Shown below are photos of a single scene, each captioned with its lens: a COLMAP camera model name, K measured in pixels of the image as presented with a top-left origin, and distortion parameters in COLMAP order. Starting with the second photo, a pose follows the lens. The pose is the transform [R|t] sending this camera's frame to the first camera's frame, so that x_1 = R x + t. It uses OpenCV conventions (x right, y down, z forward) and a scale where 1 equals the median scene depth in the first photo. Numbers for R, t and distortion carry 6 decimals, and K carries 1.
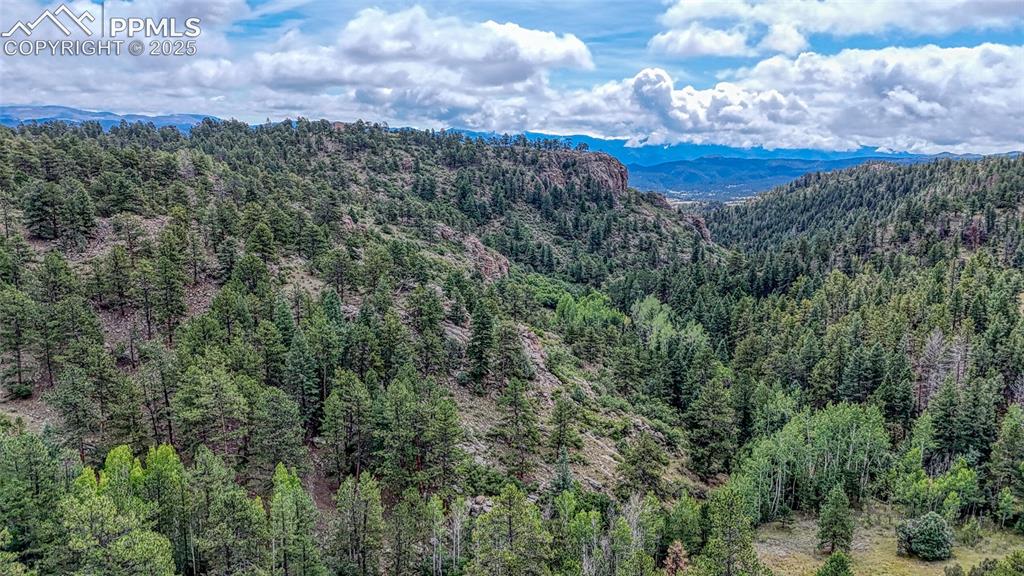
lens RADIAL K [[759.0, 0, 517.5], [0, 759.0, 285.3], [0, 0, 1]] dist [0.076369, -0.074441]
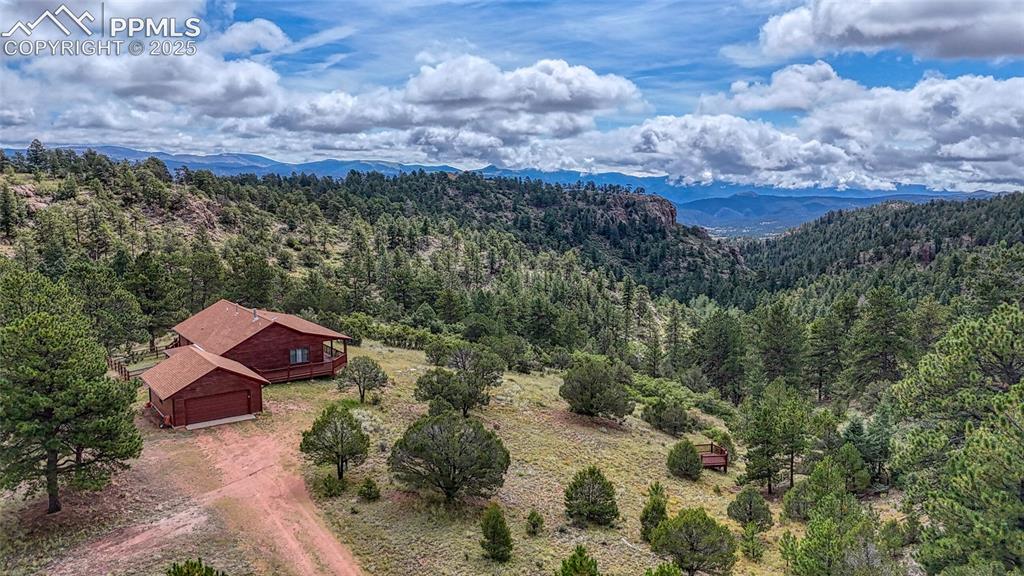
lens RADIAL K [[759.0, 0, 504.3], [0, 759.0, 286.0], [0, 0, 1]] dist [0.076369, -0.074441]
pose [[0.998215, 0.007504, -0.059243, -0.038321], [-0.010282, 0.998855, -0.046731, 0.022626], [0.058824, 0.047257, 0.997149, -0.160864]]
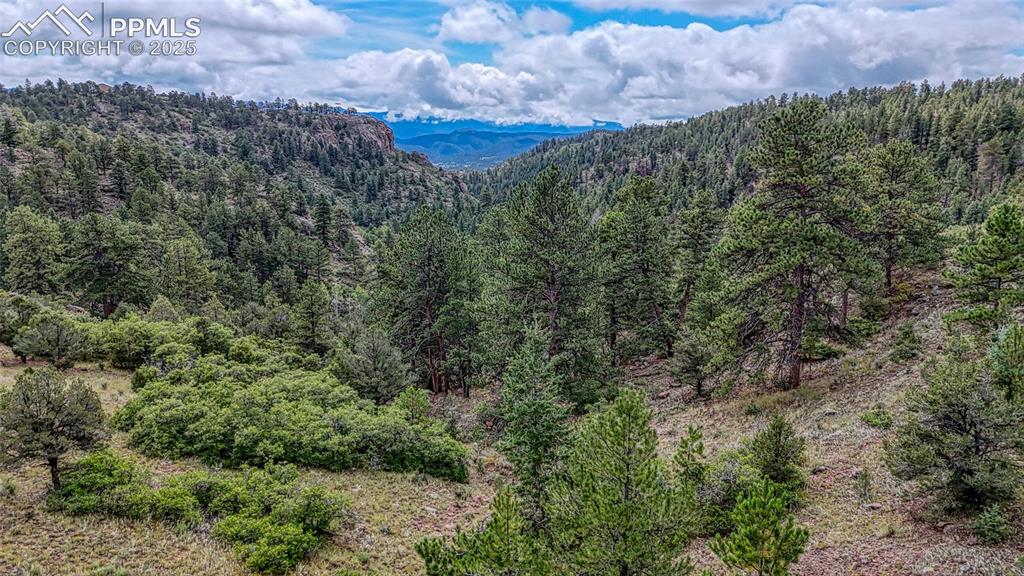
lens RADIAL K [[759.0, 0, 515.9], [0, 759.0, 307.8], [0, 0, 1]] dist [0.076369, -0.074441]
pose [[0.952514, -0.071731, 0.295925, -0.022185], [0.054337, 0.996299, 0.066601, 0.026034], [-0.299607, -0.047359, 0.952886, -0.091057]]
